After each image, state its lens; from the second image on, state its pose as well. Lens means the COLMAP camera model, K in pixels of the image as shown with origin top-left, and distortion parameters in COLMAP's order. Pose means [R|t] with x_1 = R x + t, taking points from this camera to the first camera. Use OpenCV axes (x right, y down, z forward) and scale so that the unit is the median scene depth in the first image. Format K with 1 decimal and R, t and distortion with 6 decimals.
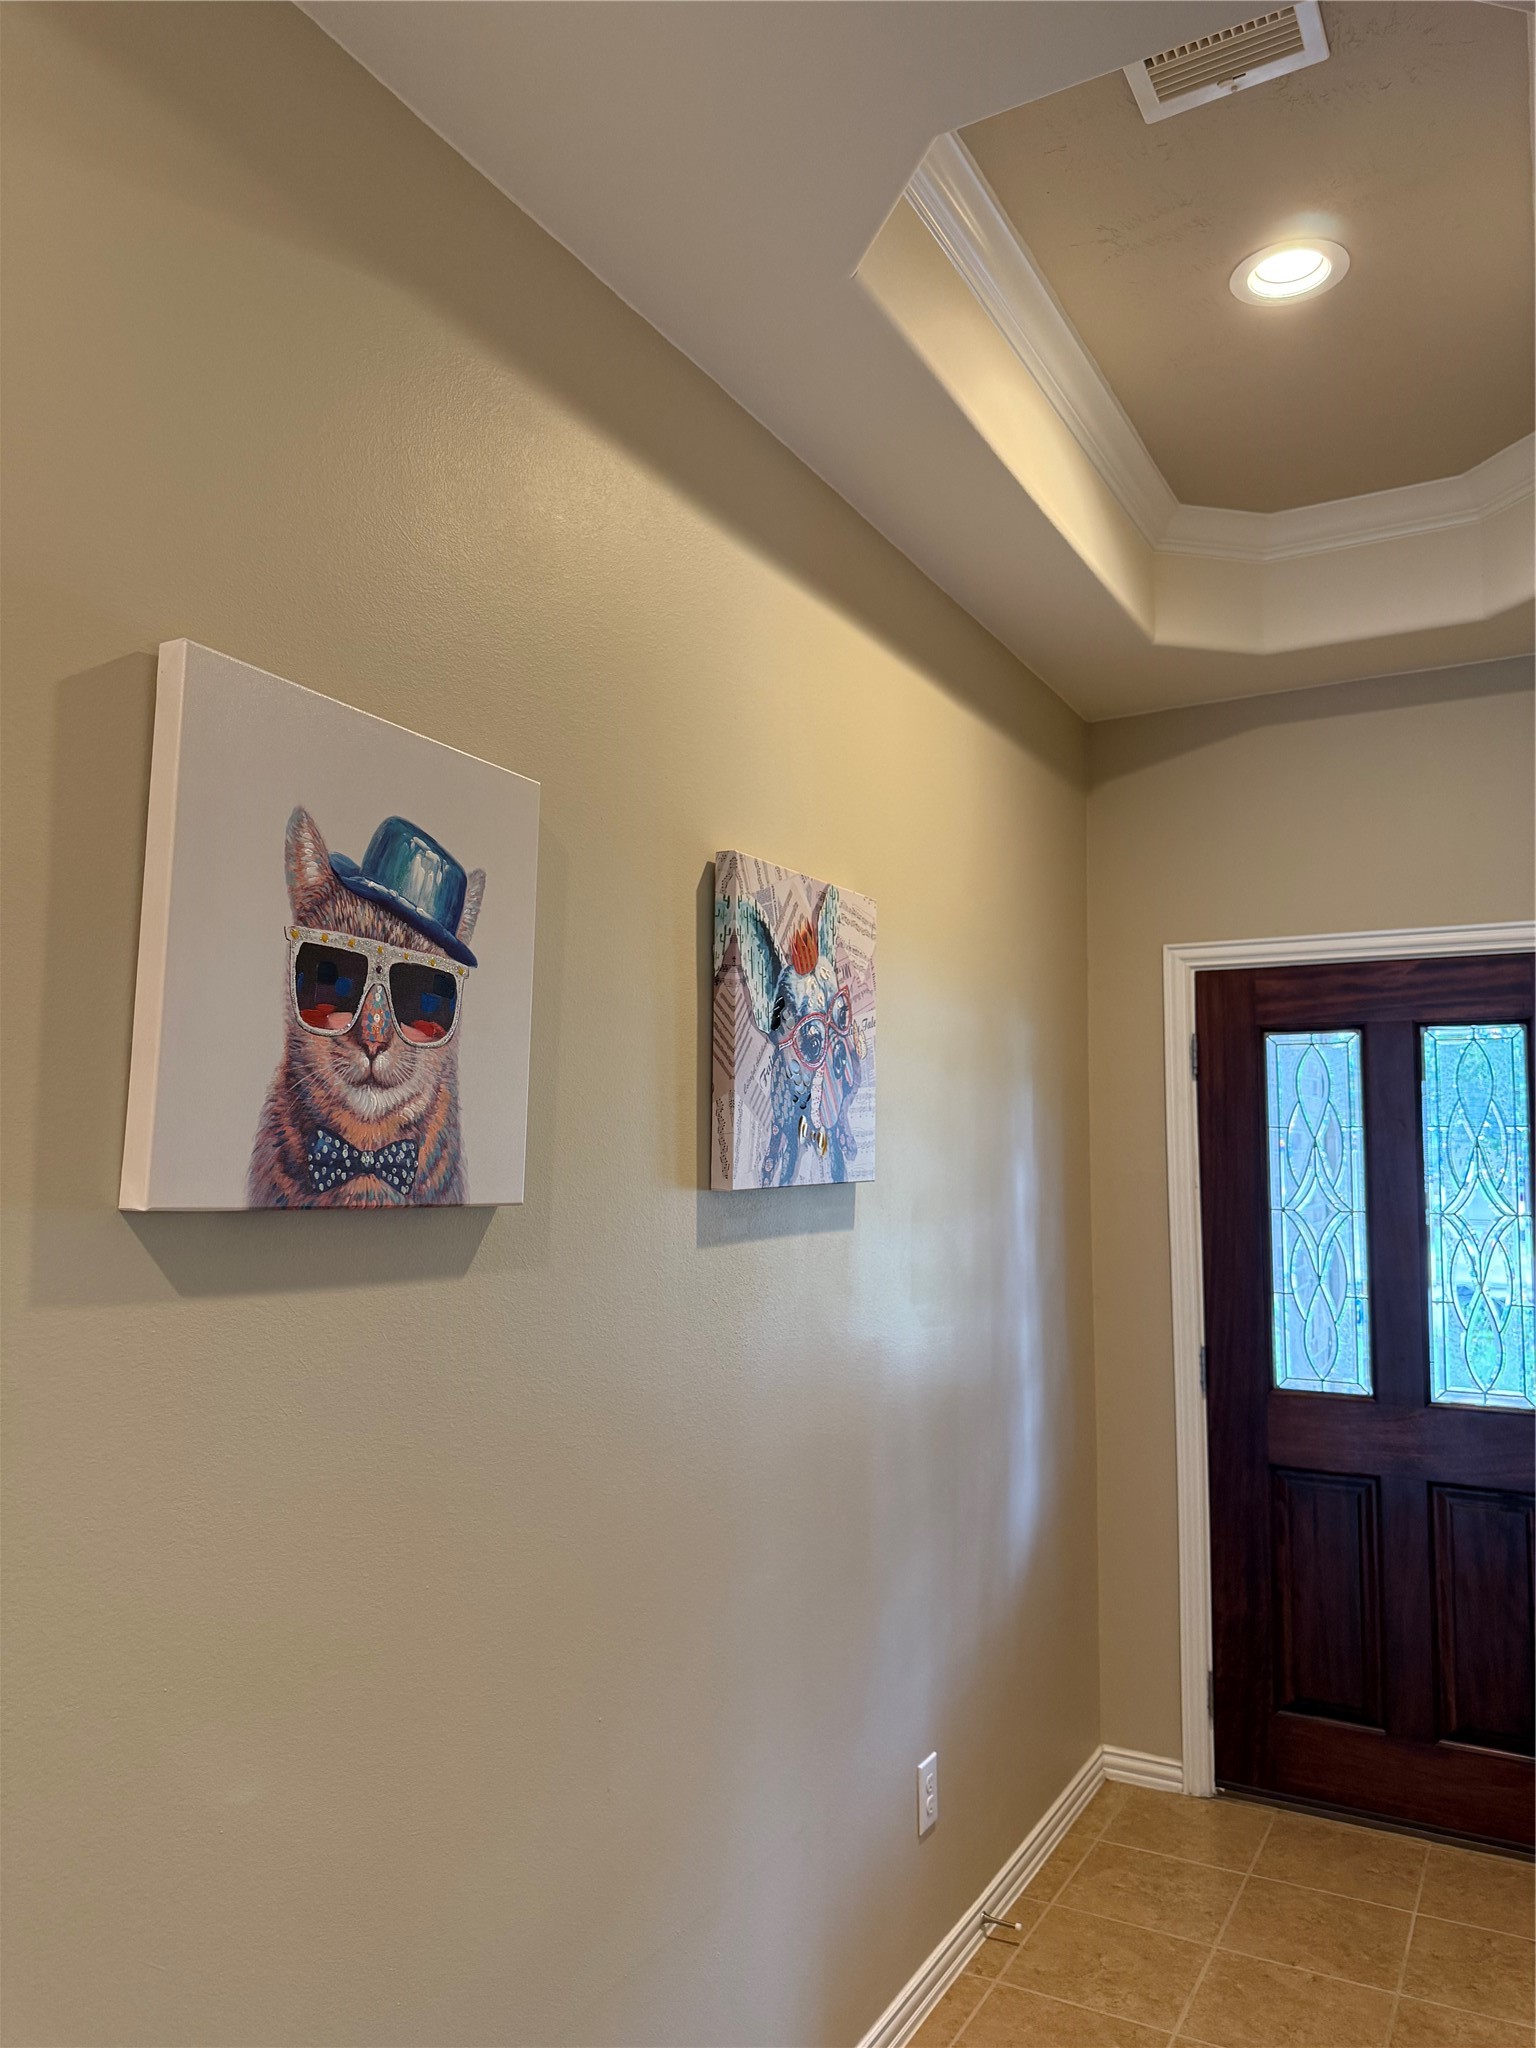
lens RADIAL K [[1438.8, 0, 768.0], [0, 1438.8, 1024.0], [0, 0, 1]] dist [0.093345, -0.156854]
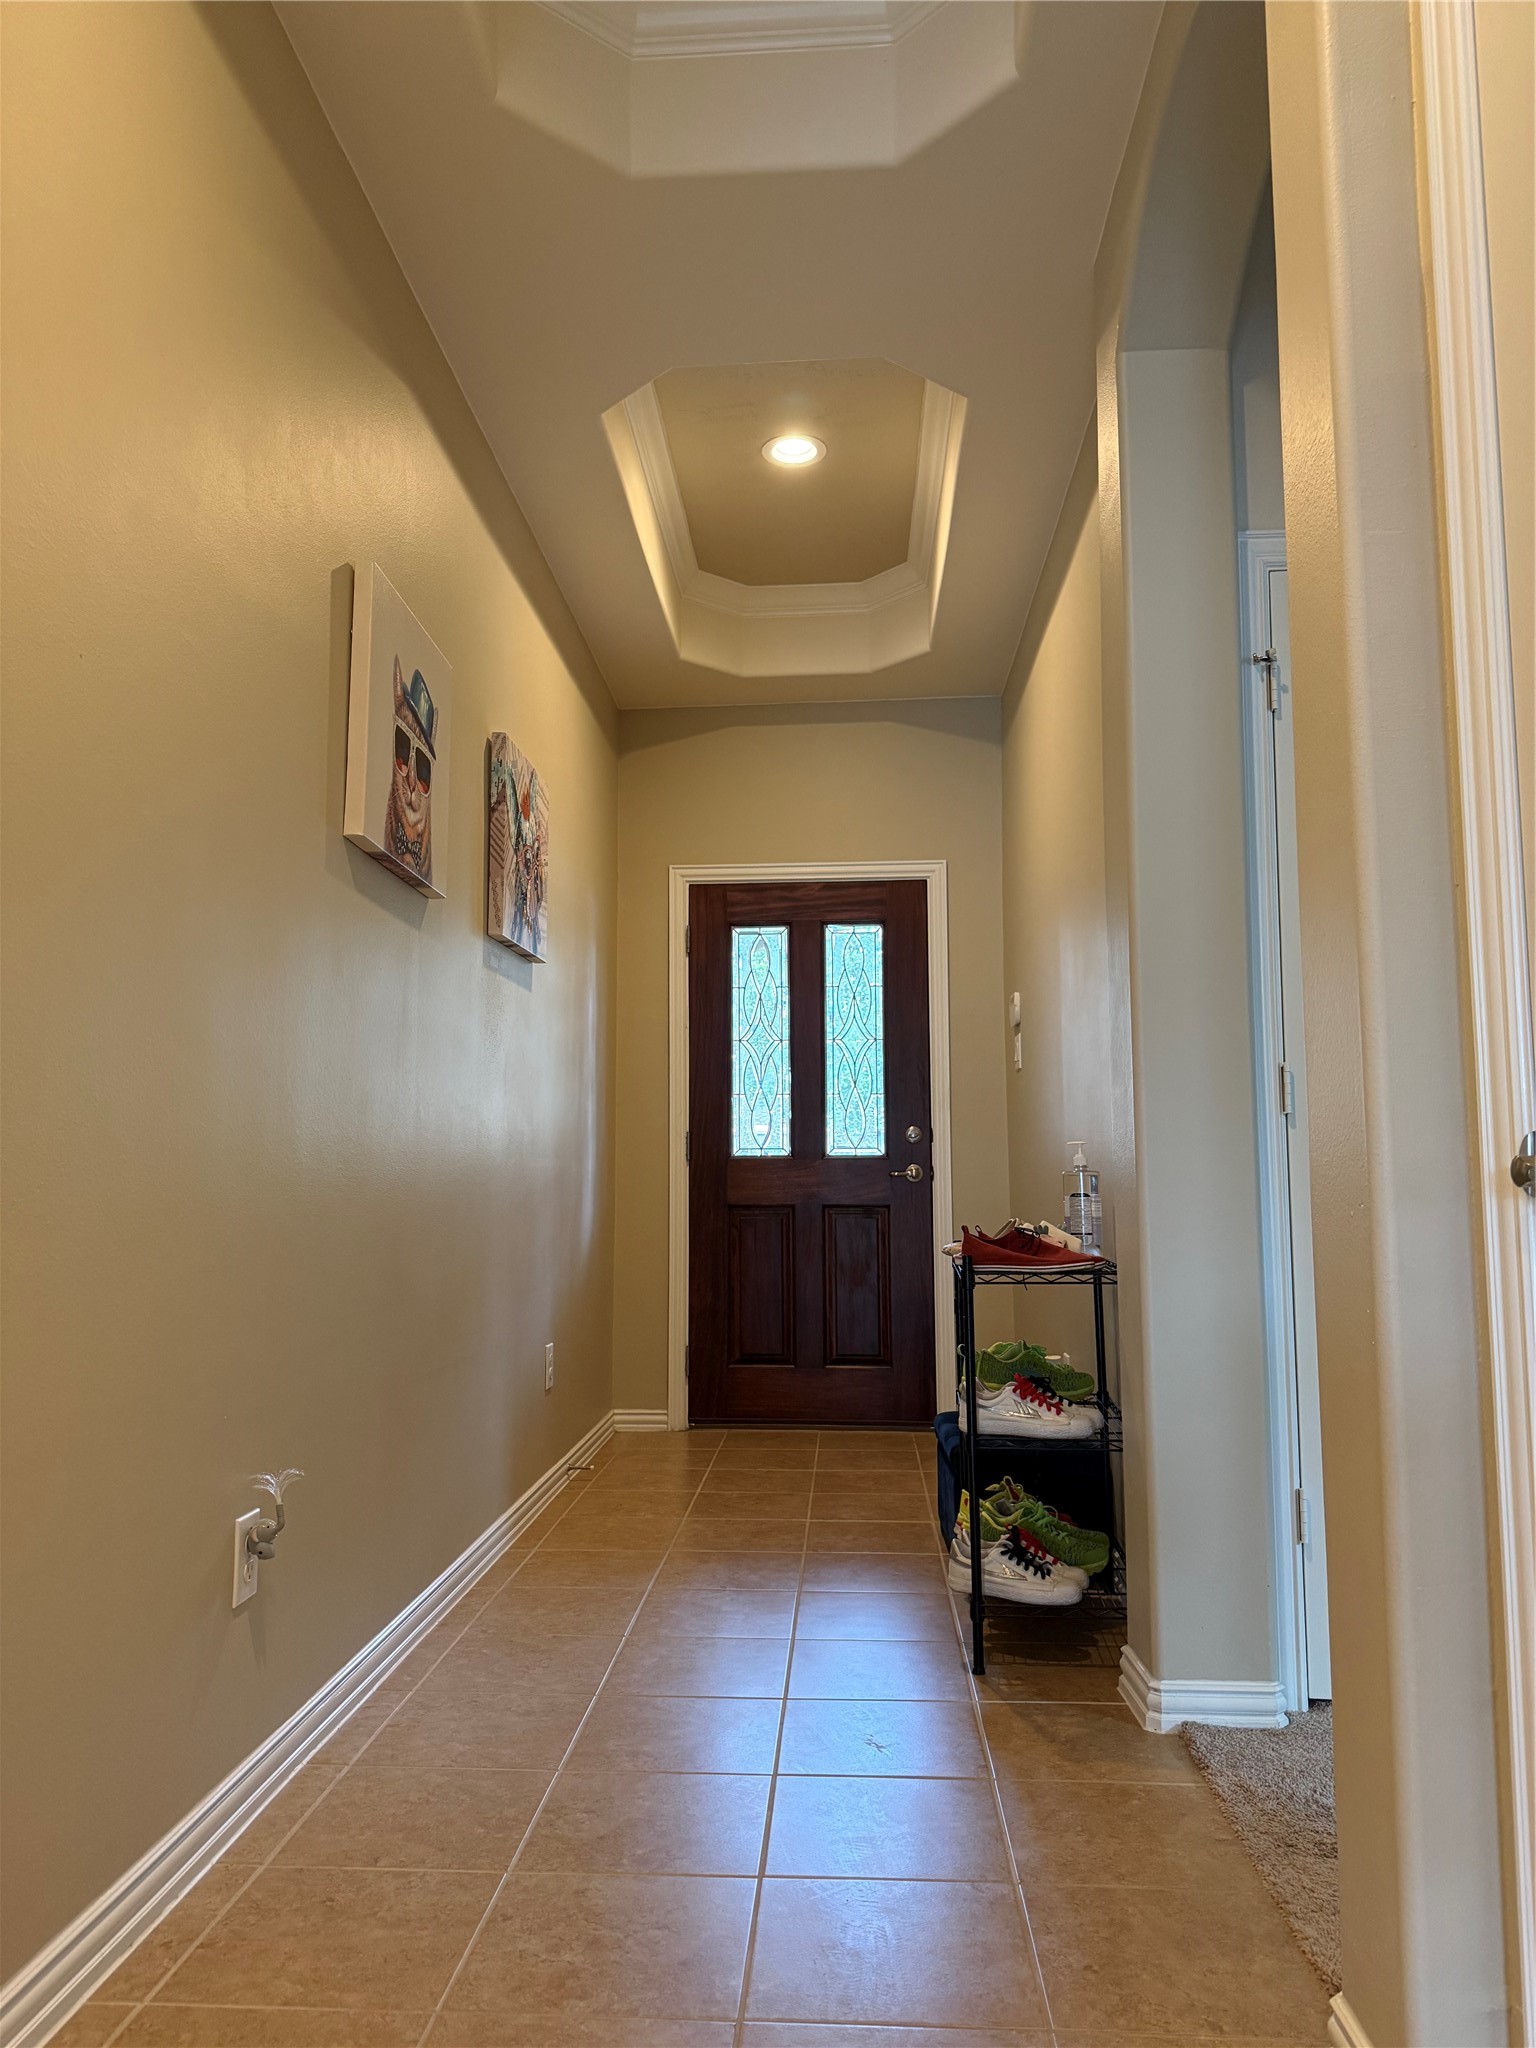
lens RADIAL K [[1426.2, 0, 768.0], [0, 1426.2, 1024.0], [0, 0, 1]] dist [0.158918, -0.257987]
pose [[0.902022, 0.035034, 0.430266, -0.283023], [-0.026114, 0.999304, -0.026622, 0.157298], [-0.430899, 0.012778, 0.902310, -0.392840]]
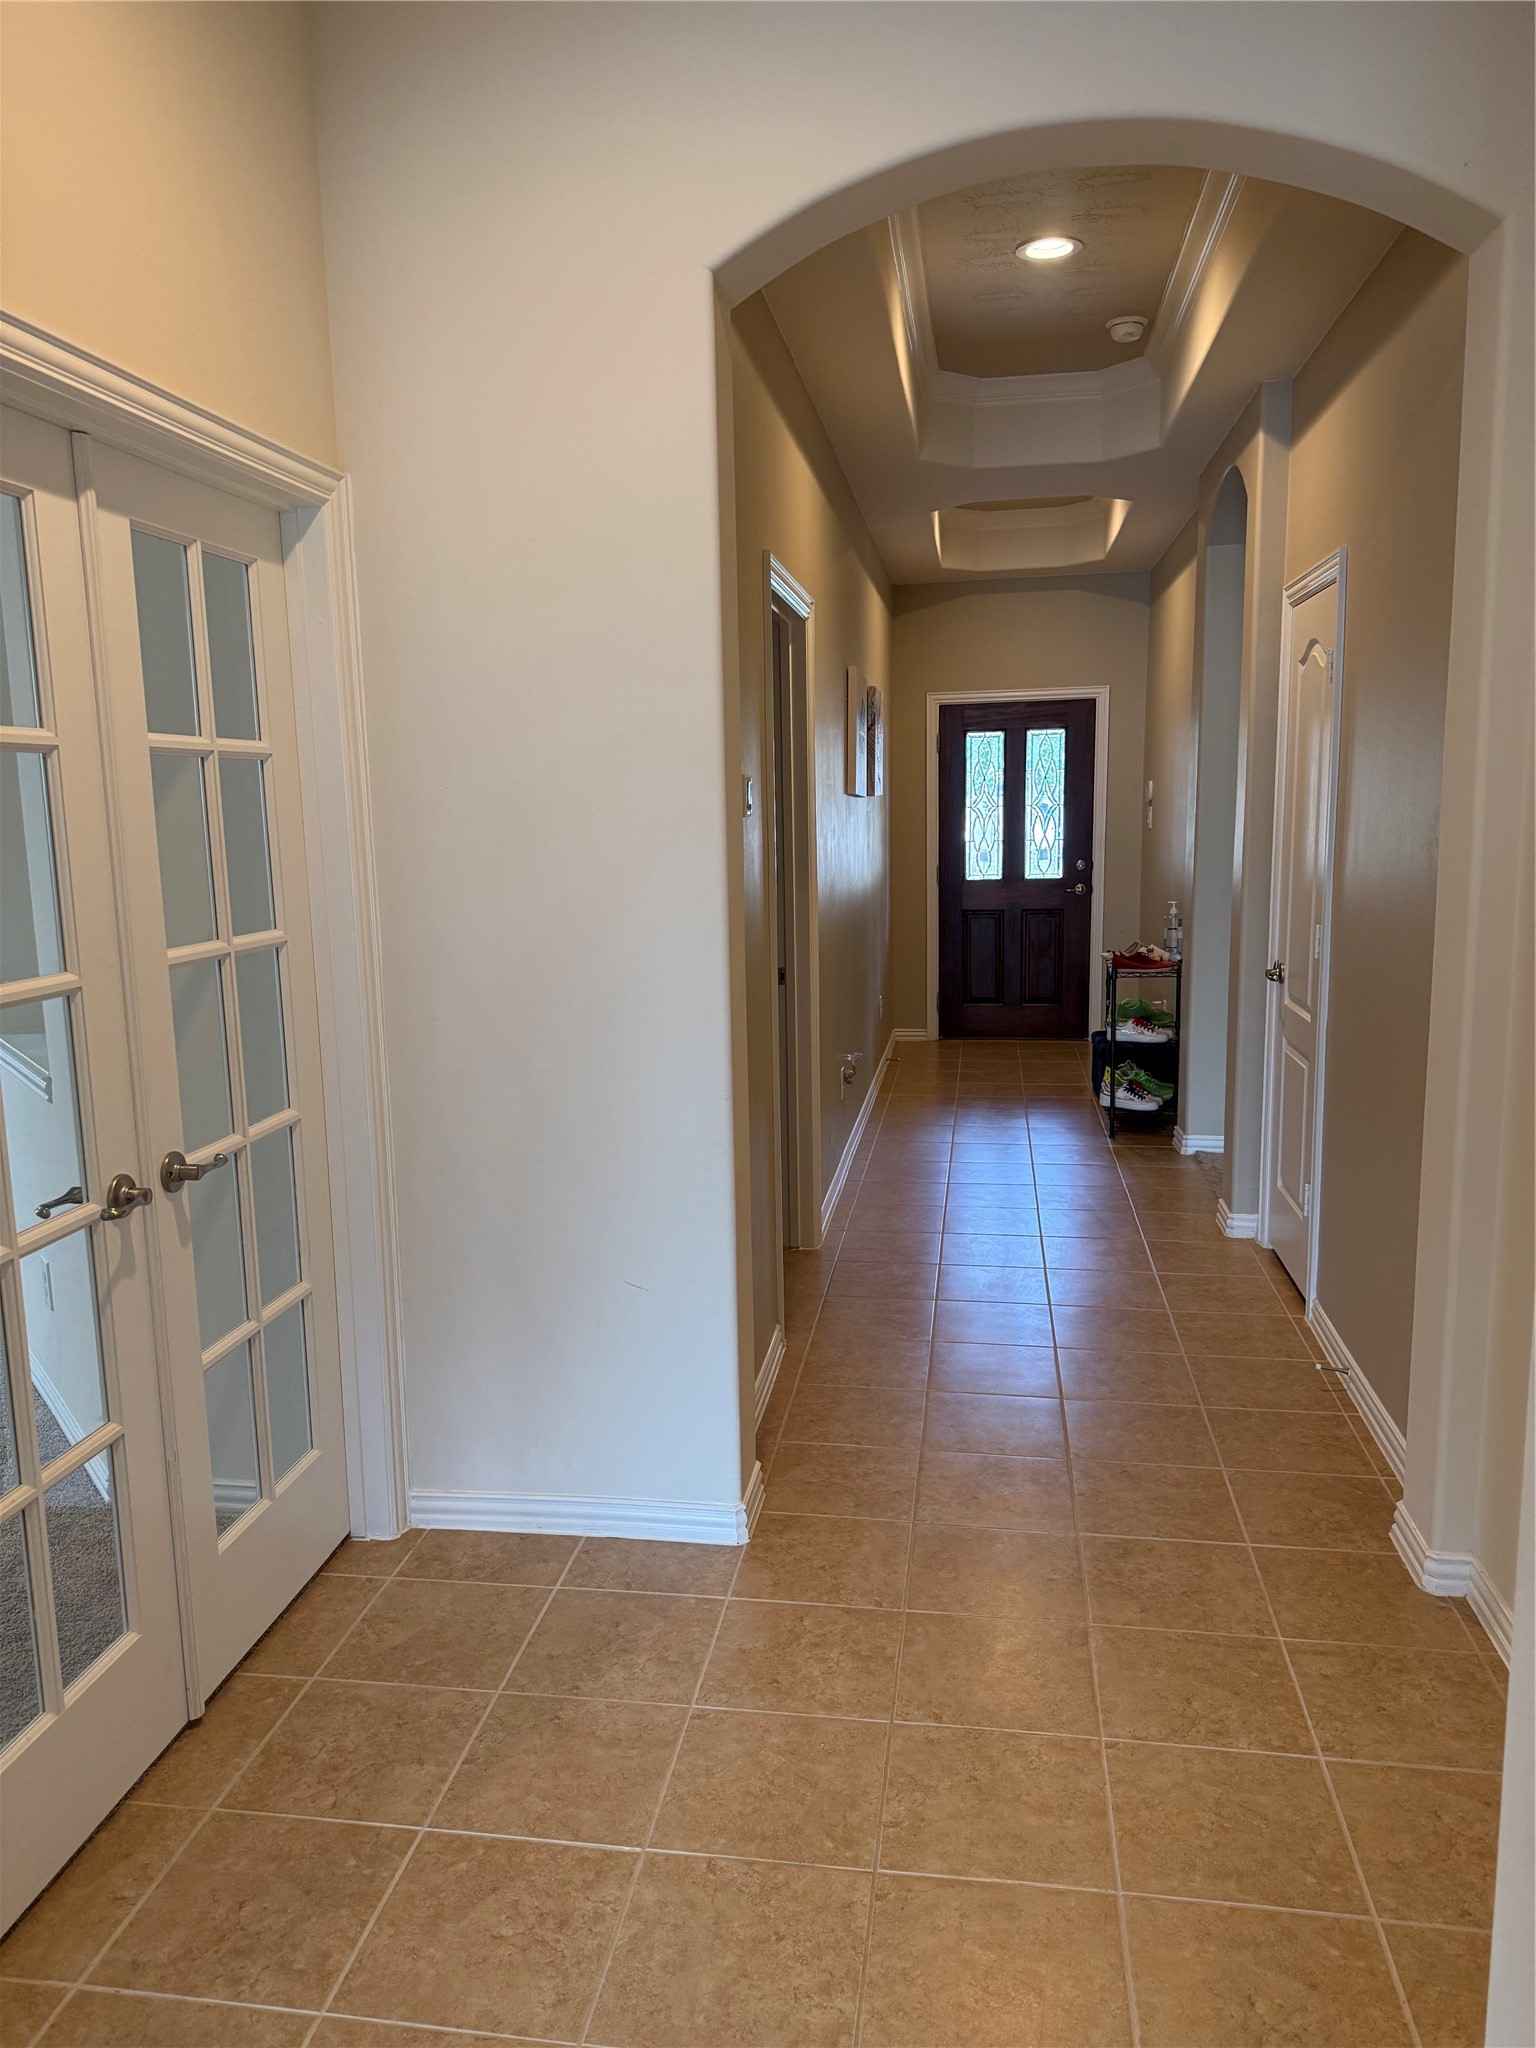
lens RADIAL K [[1426.2, 0, 768.0], [0, 1426.2, 1024.0], [0, 0, 1]] dist [0.158918, -0.257987]
pose [[0.937632, -0.078167, 0.338727, -0.852648], [-0.003557, 0.972184, 0.234193, -0.085591], [-0.347611, -0.220791, 0.911273, -1.217790]]
